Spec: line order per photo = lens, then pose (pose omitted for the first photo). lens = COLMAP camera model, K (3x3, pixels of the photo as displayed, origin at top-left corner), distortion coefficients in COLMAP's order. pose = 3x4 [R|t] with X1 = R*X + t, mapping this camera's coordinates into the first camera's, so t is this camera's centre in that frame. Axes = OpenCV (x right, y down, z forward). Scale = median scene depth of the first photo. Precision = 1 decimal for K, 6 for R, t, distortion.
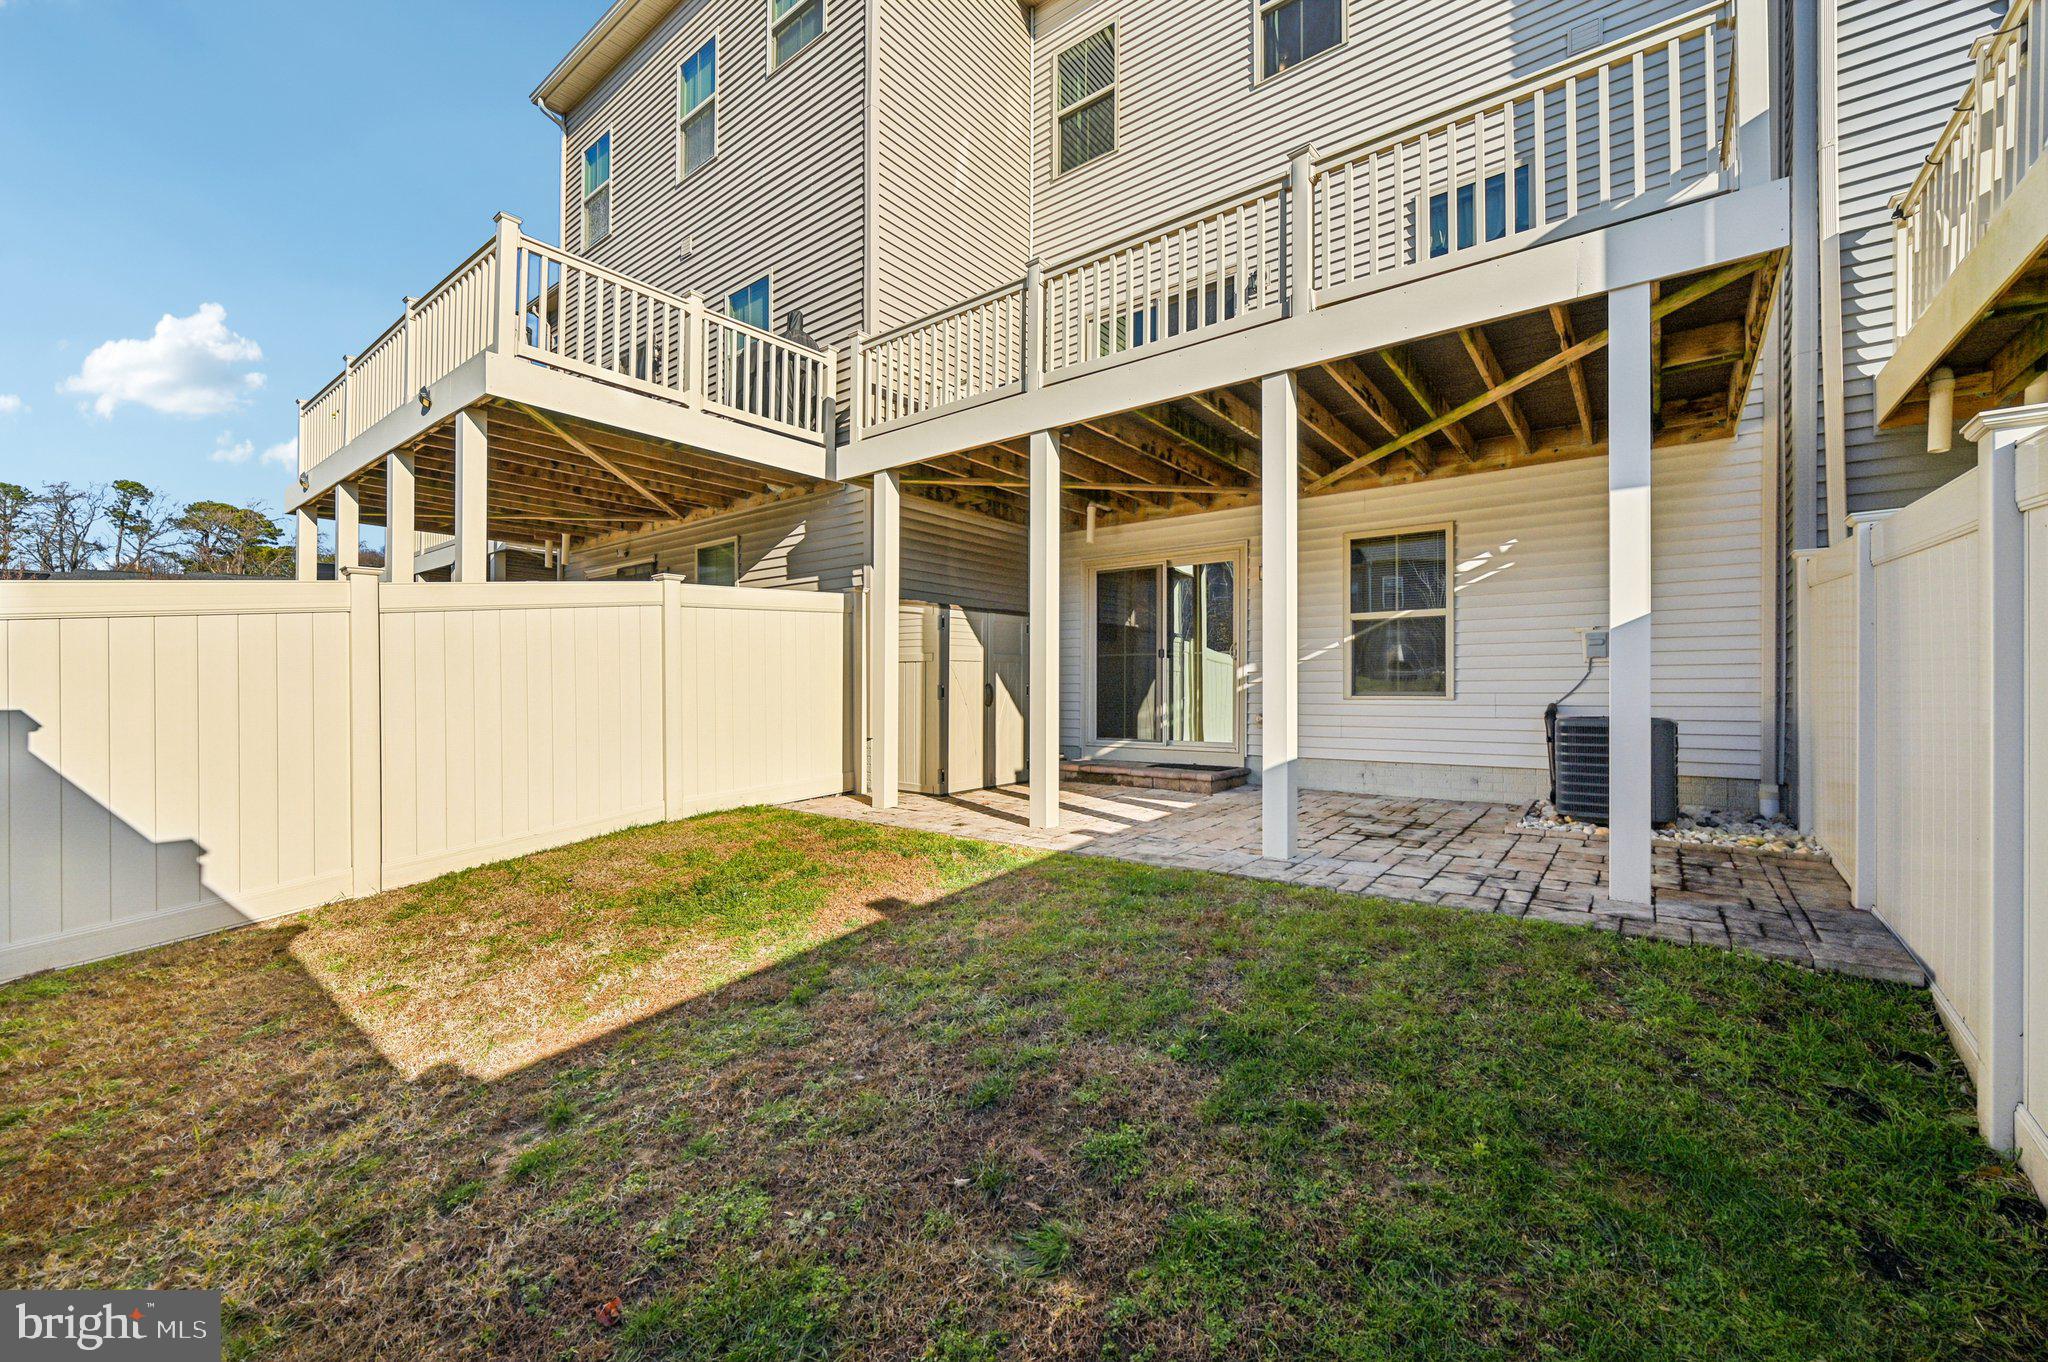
lens RADIAL K [[804.3, 0, 1027.5], [0, 804.3, 693.1], [0, 0, 1]] dist [-0.000832, -0.000226]
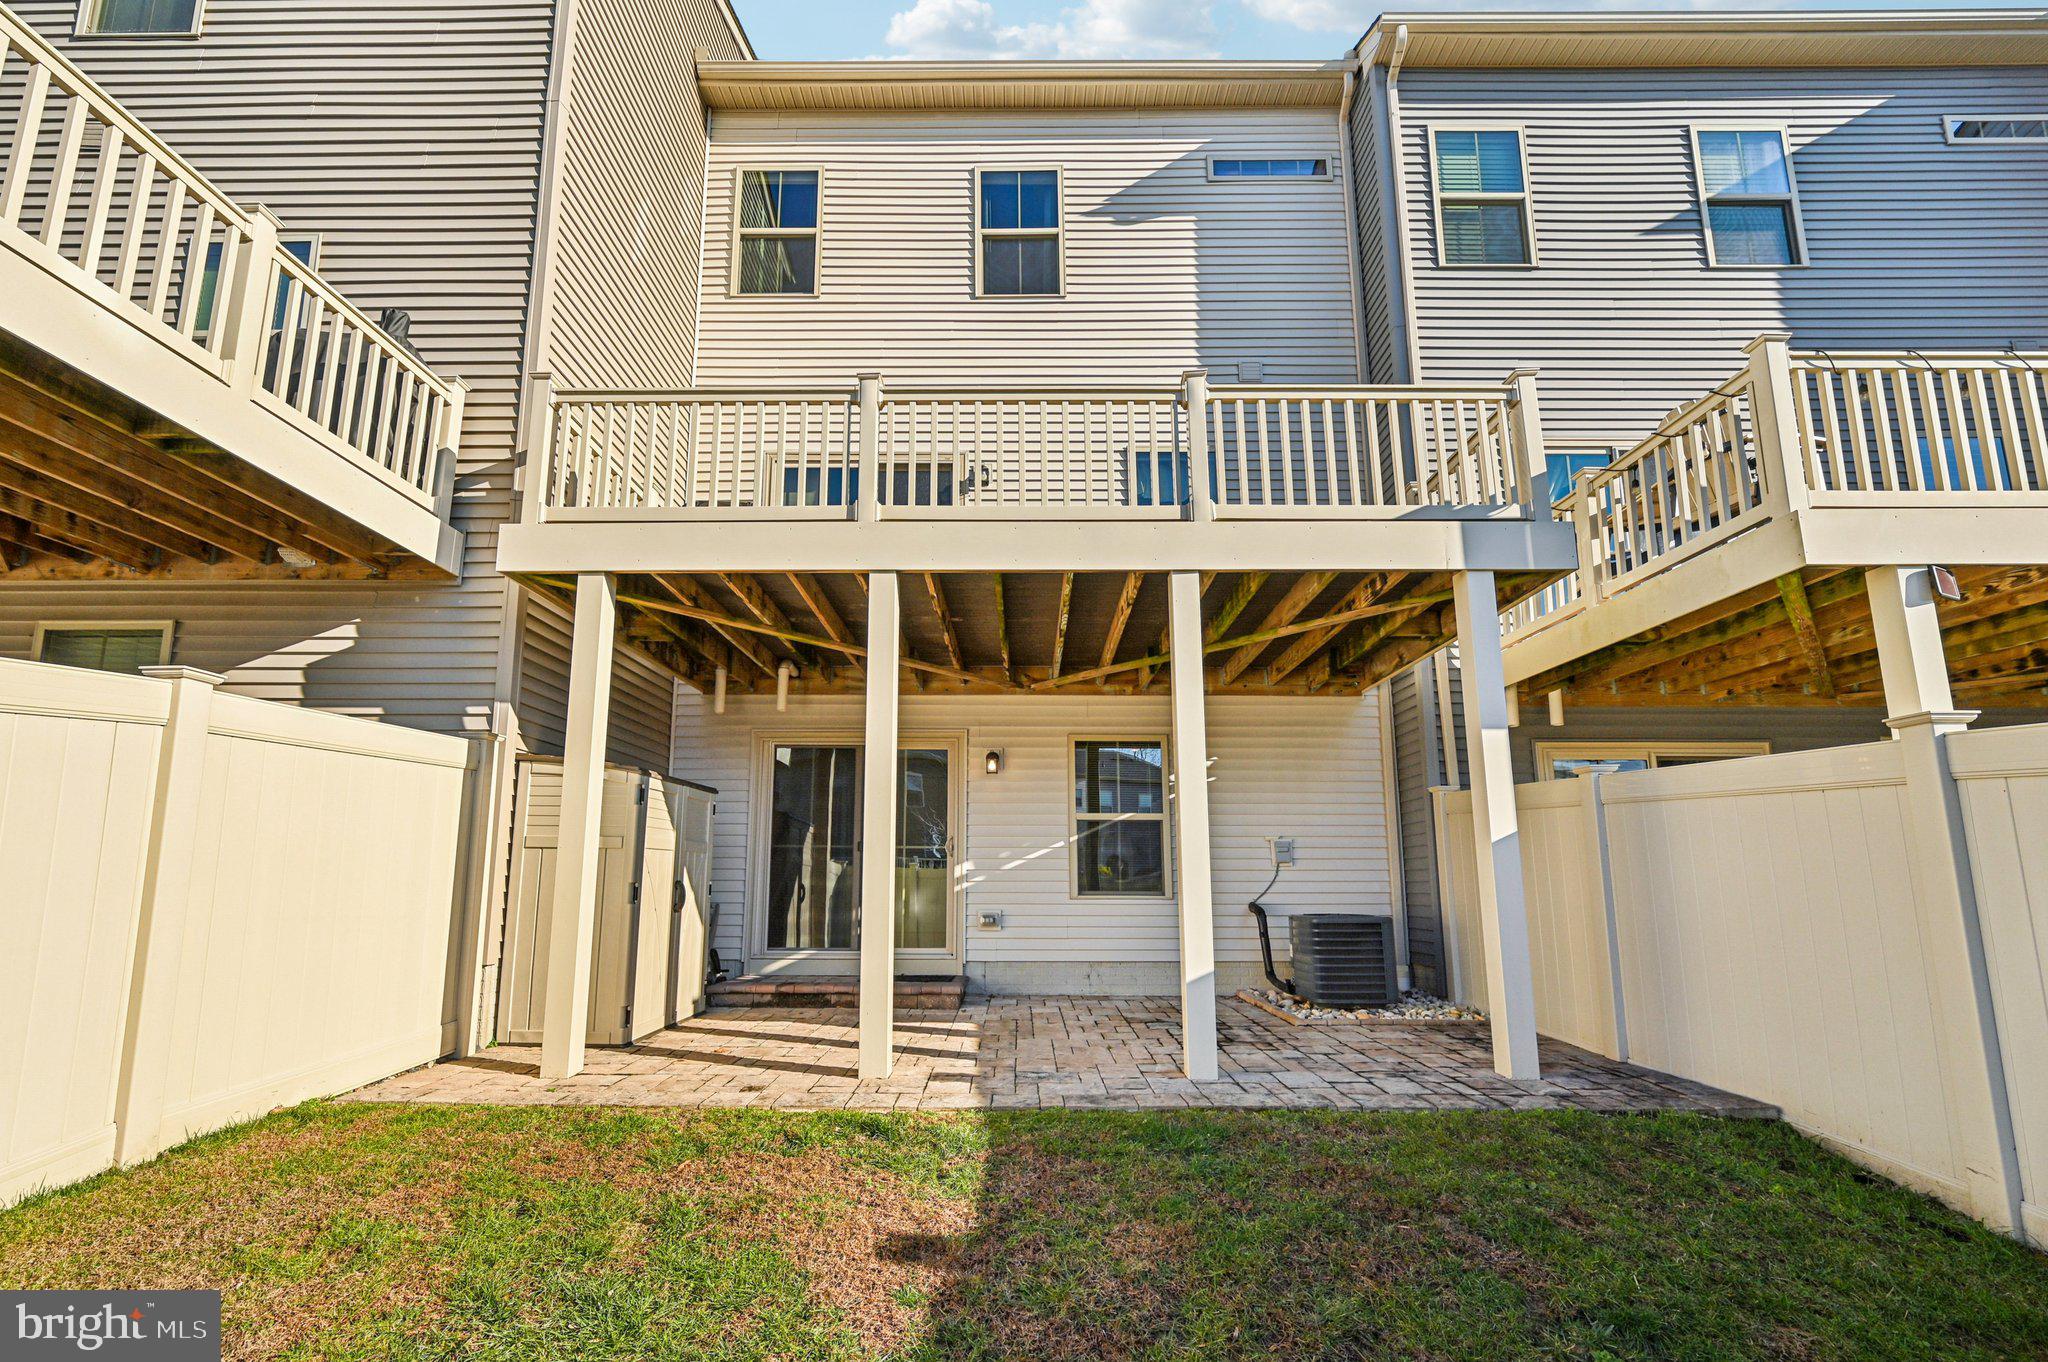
lens RADIAL K [[824.4, 0, 1004.5], [0, 824.4, 772.4], [0, 0, 1]] dist [-0.002239, -0.000168]
pose [[0.798329, 0.083580, 0.596393, -0.276675], [-0.000979, 0.990501, -0.137501, -0.006833], [-0.602220, 0.109187, 0.790828, 0.218030]]
